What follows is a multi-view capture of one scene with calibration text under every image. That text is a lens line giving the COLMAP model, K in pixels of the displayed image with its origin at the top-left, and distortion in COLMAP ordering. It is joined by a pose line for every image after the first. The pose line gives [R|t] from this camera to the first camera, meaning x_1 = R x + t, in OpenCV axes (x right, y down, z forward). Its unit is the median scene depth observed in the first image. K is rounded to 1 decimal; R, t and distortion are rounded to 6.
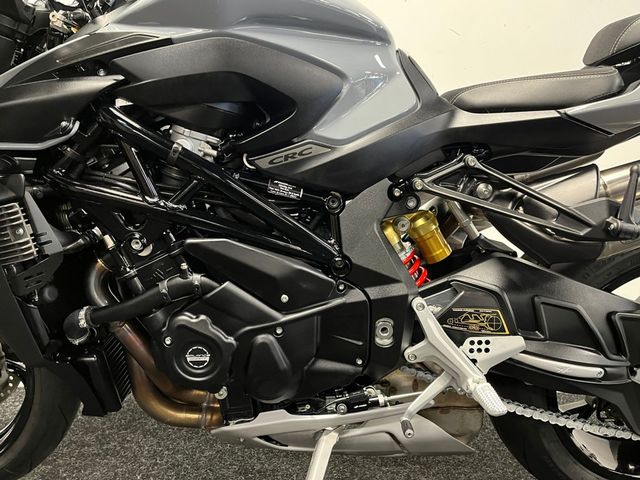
lens RADIAL K [[528.4, 0, 320.0], [0, 528.4, 240.0], [0, 0, 1]] dist [0.037078, -0.003850]
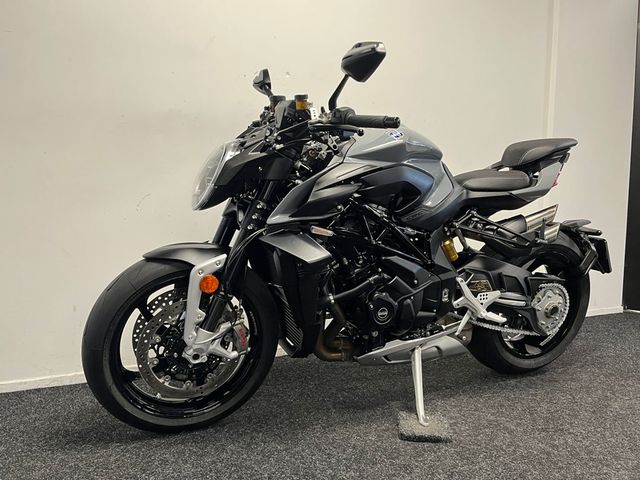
lens RADIAL K [[528.4, 0, 320.0], [0, 528.4, 240.0], [0, 0, 1]] dist [0.037078, -0.003850]
pose [[0.920151, -0.051282, 0.388192, -1.178461], [0.054544, 0.998508, 0.002619, -0.081541], [-0.387747, 0.018764, 0.921575, -0.785202]]
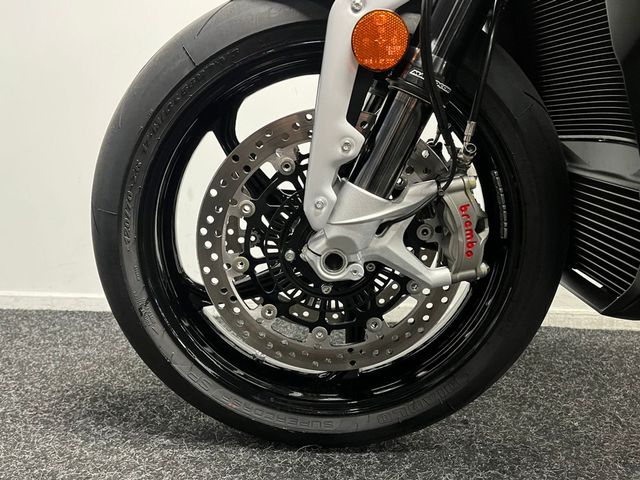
lens RADIAL K [[528.4, 0, 320.0], [0, 528.4, 240.0], [0, 0, 1]] dist [0.037078, -0.003850]
pose [[0.999711, 0.017696, -0.016294, -0.891778], [-0.017213, 0.999422, 0.029312, 0.252988], [0.016804, -0.029023, 0.999437, 0.400672]]
